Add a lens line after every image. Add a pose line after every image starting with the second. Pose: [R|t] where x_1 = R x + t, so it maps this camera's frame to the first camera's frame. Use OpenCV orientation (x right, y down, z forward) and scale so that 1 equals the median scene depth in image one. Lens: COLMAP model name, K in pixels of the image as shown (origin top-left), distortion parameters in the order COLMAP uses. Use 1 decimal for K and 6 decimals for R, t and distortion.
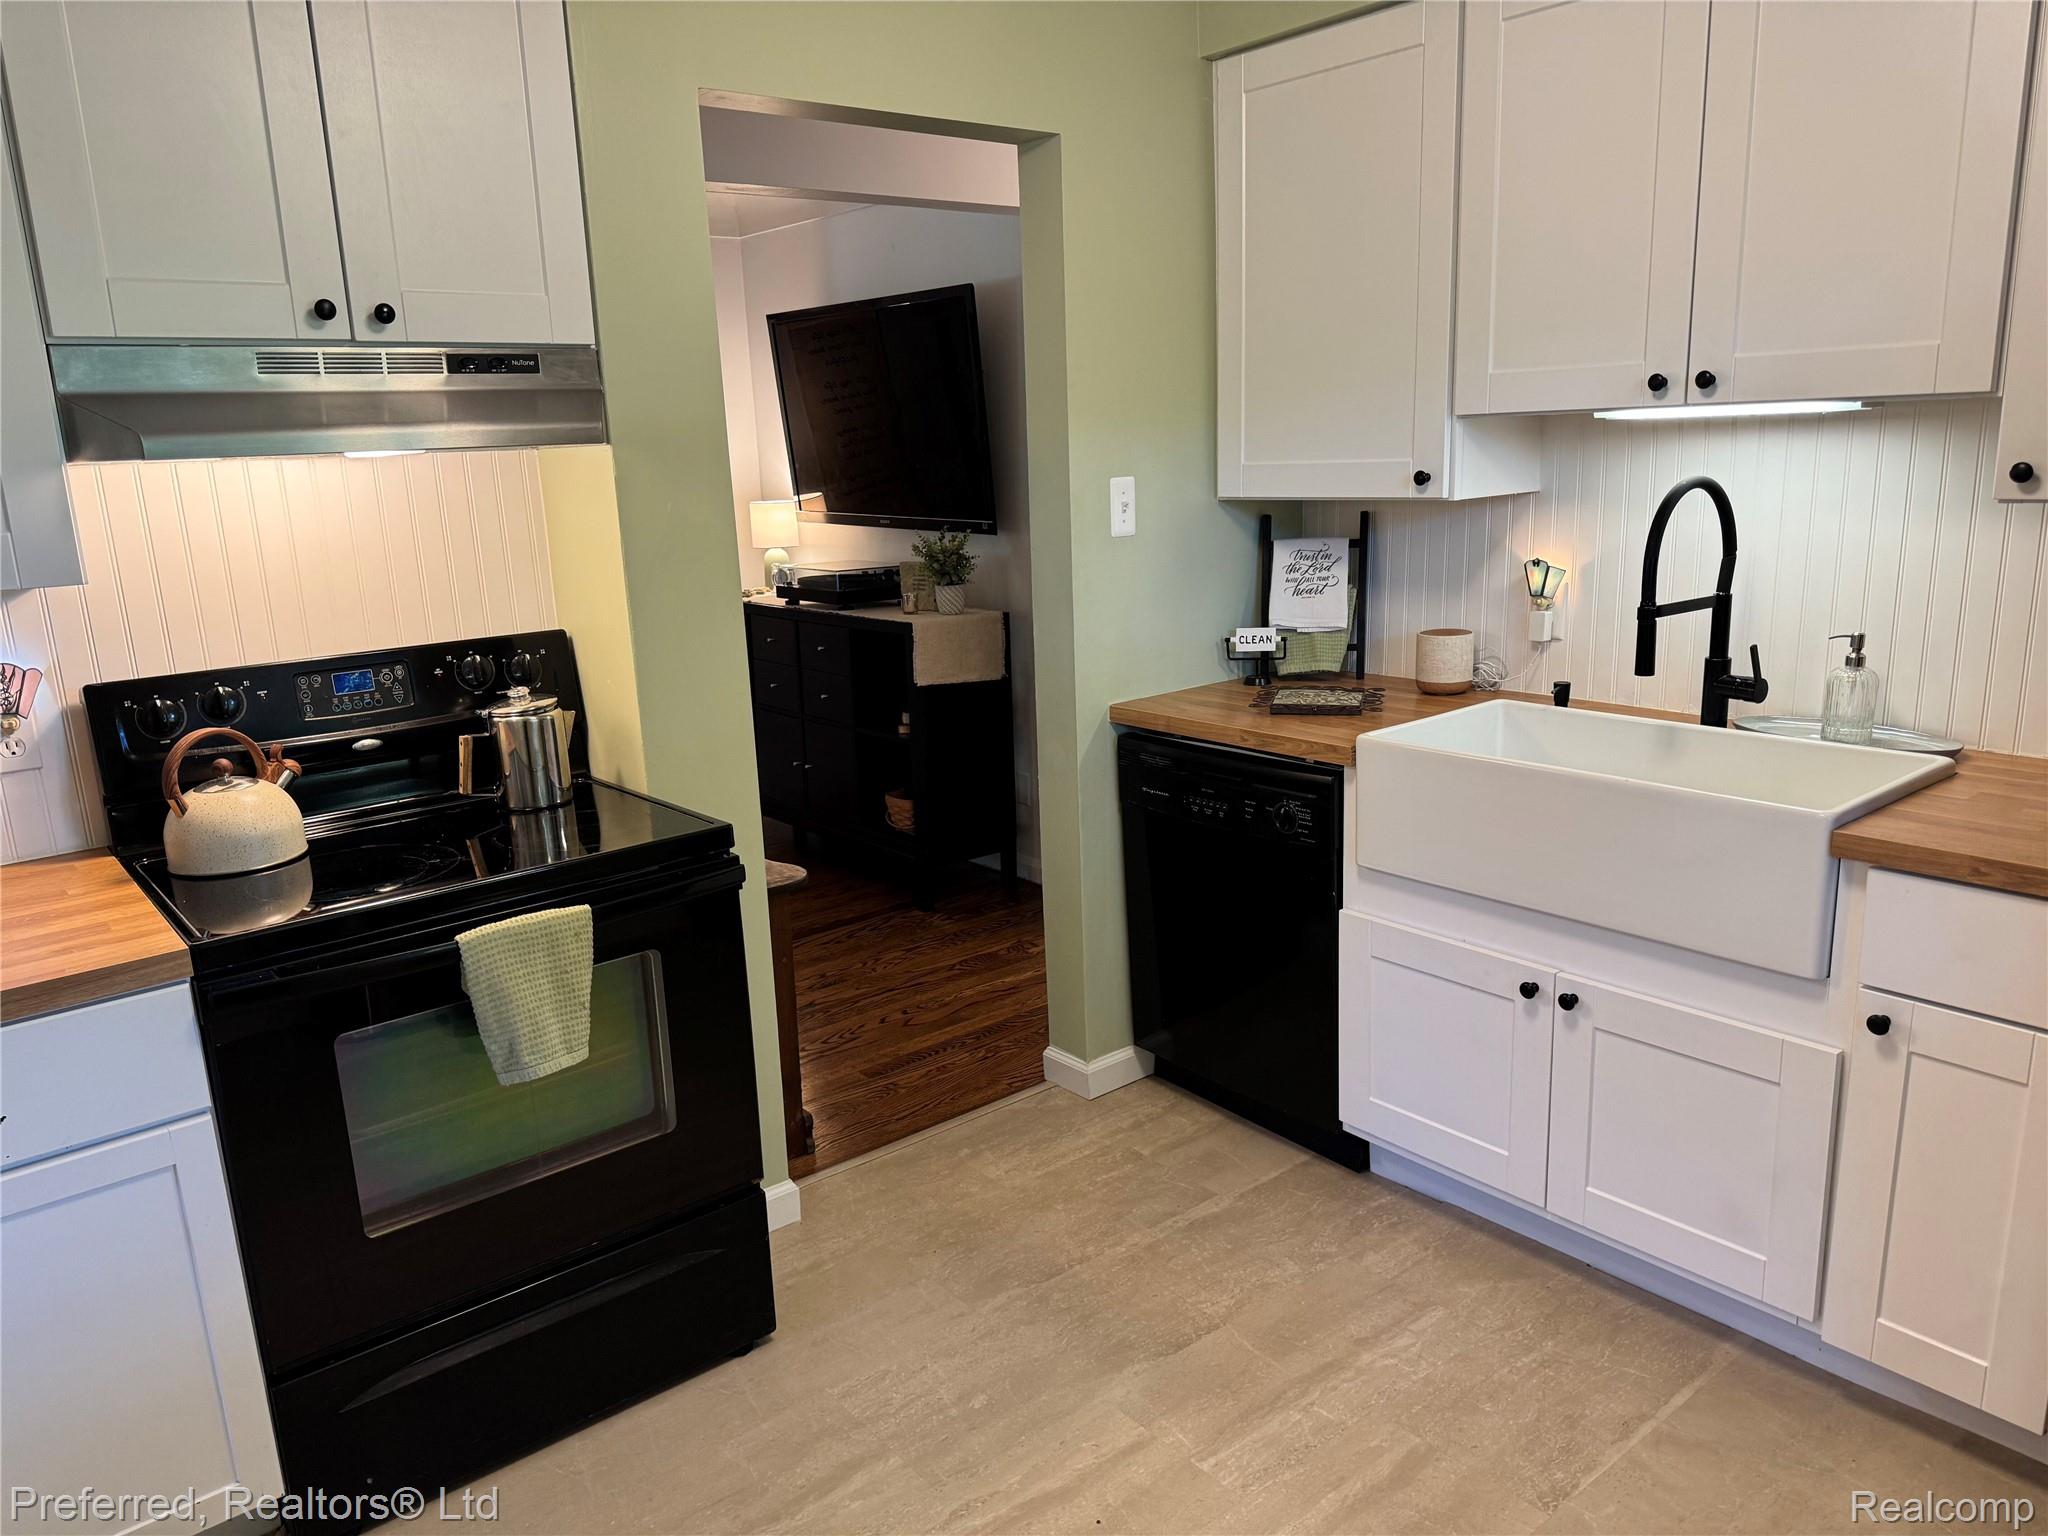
lens RADIAL K [[1447.0, 0, 1024.0], [0, 1447.0, 768.0], [0, 0, 1]] dist [0.102528, -0.146888]
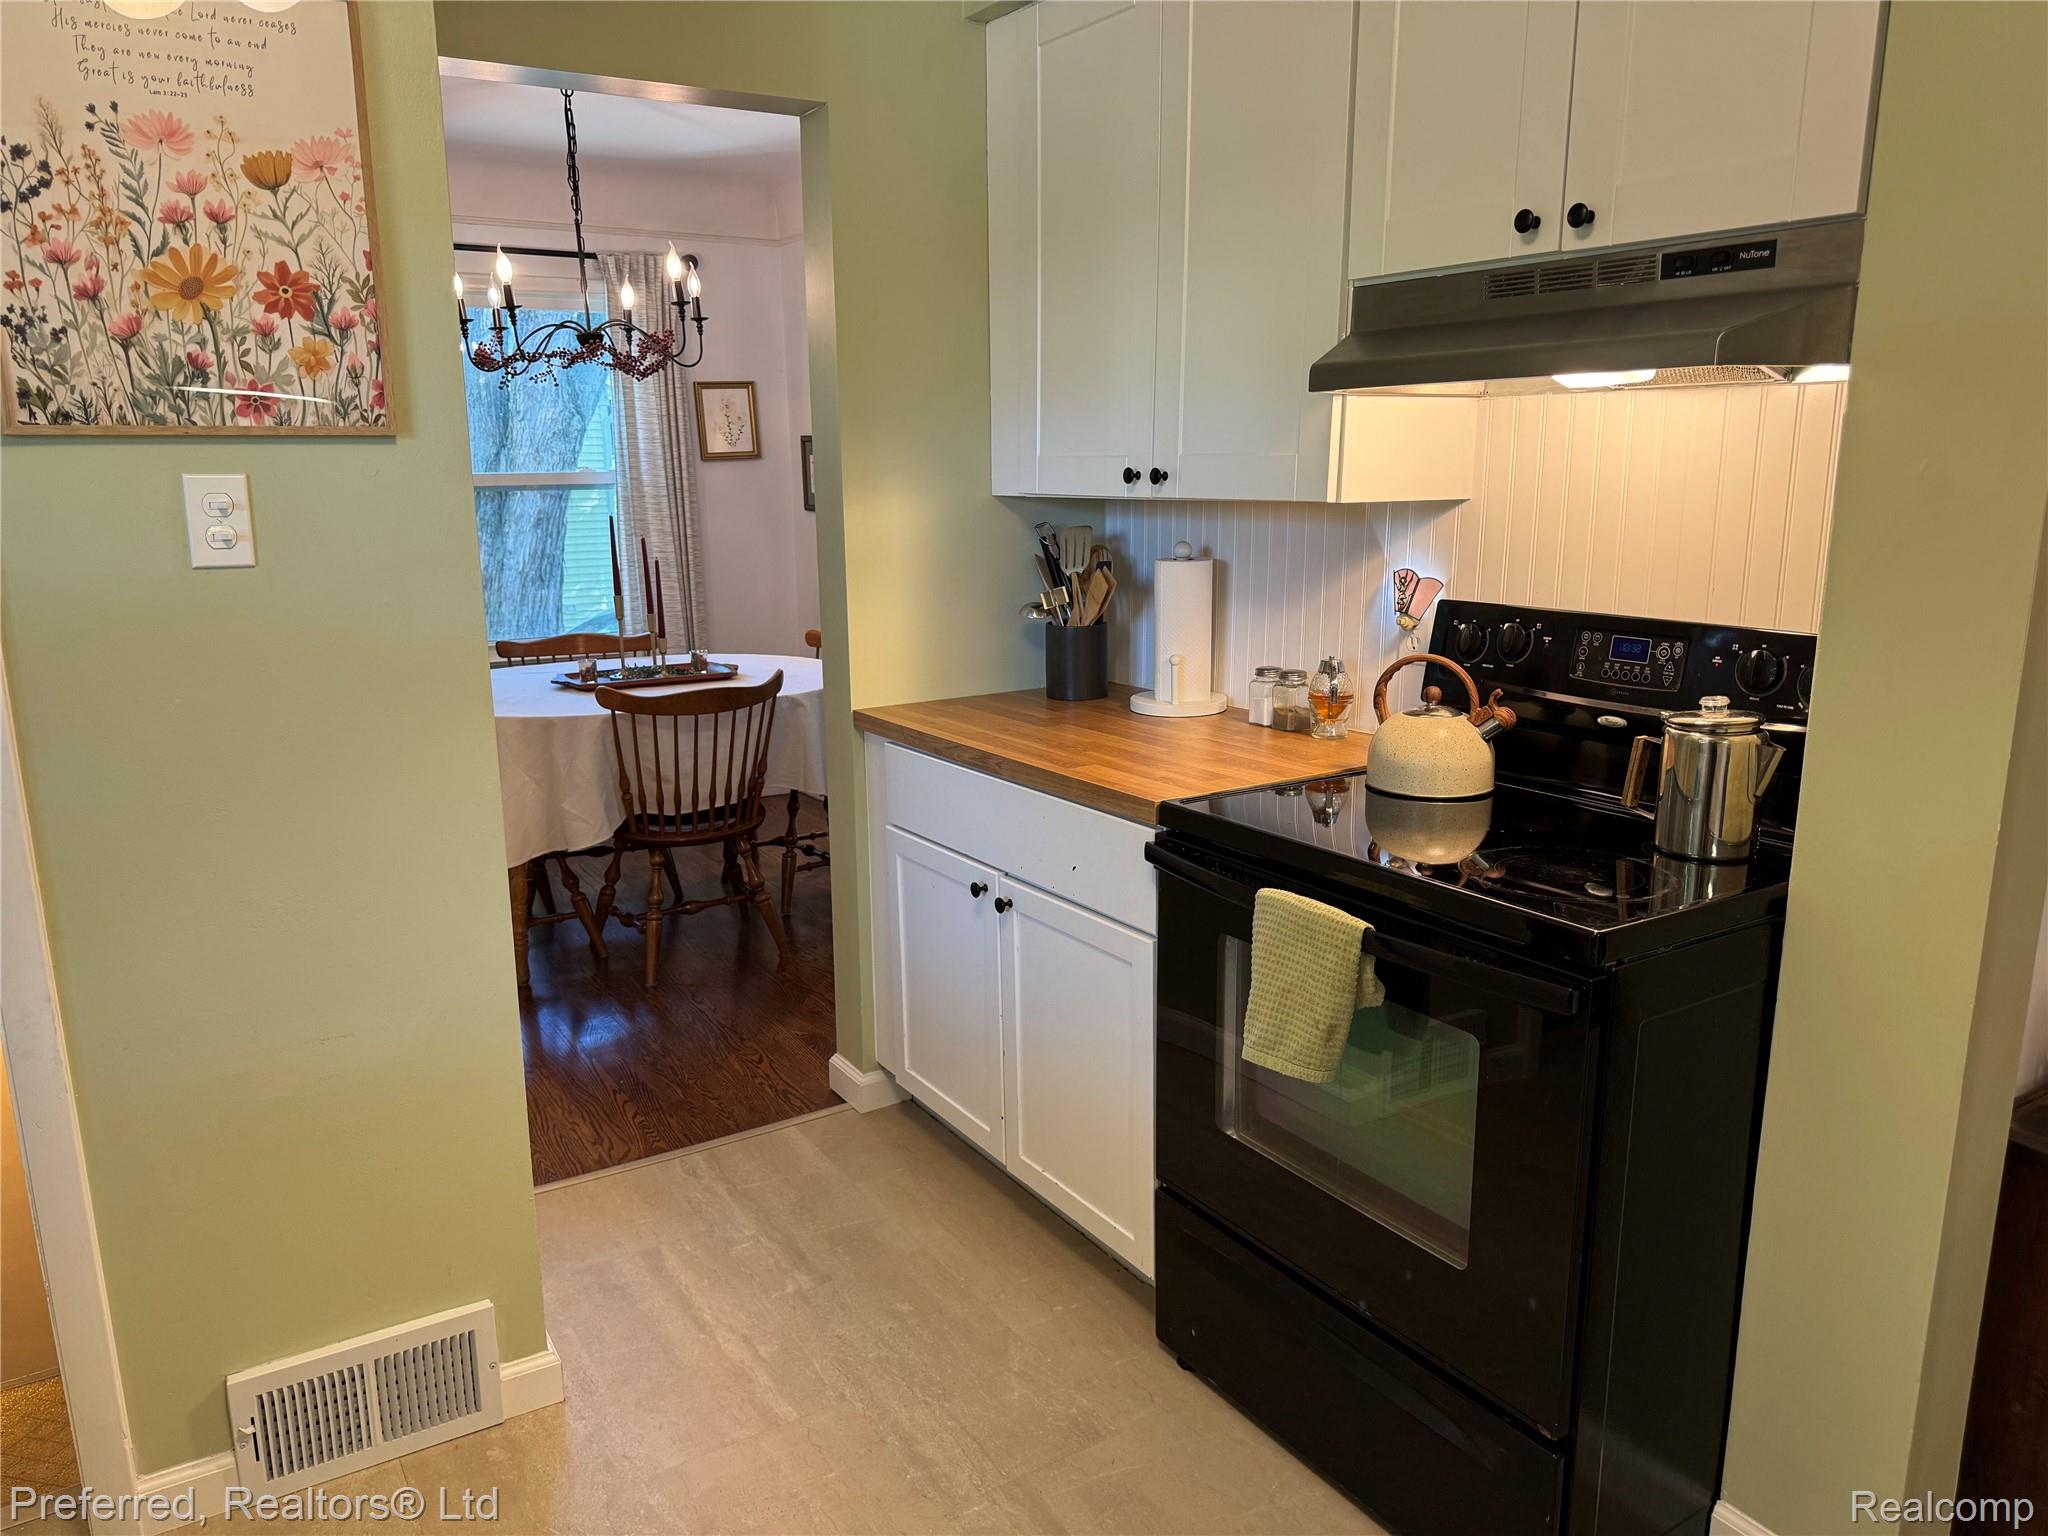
lens RADIAL K [[1447.0, 0, 1024.0], [0, 1447.0, 768.0], [0, 0, 1]] dist [0.102528, -0.146888]
pose [[-0.107006, 0.249053, -0.962560, 0.438929], [-0.213868, 0.939691, 0.266911, -0.148579], [0.970984, 0.234422, -0.047288, 0.713167]]
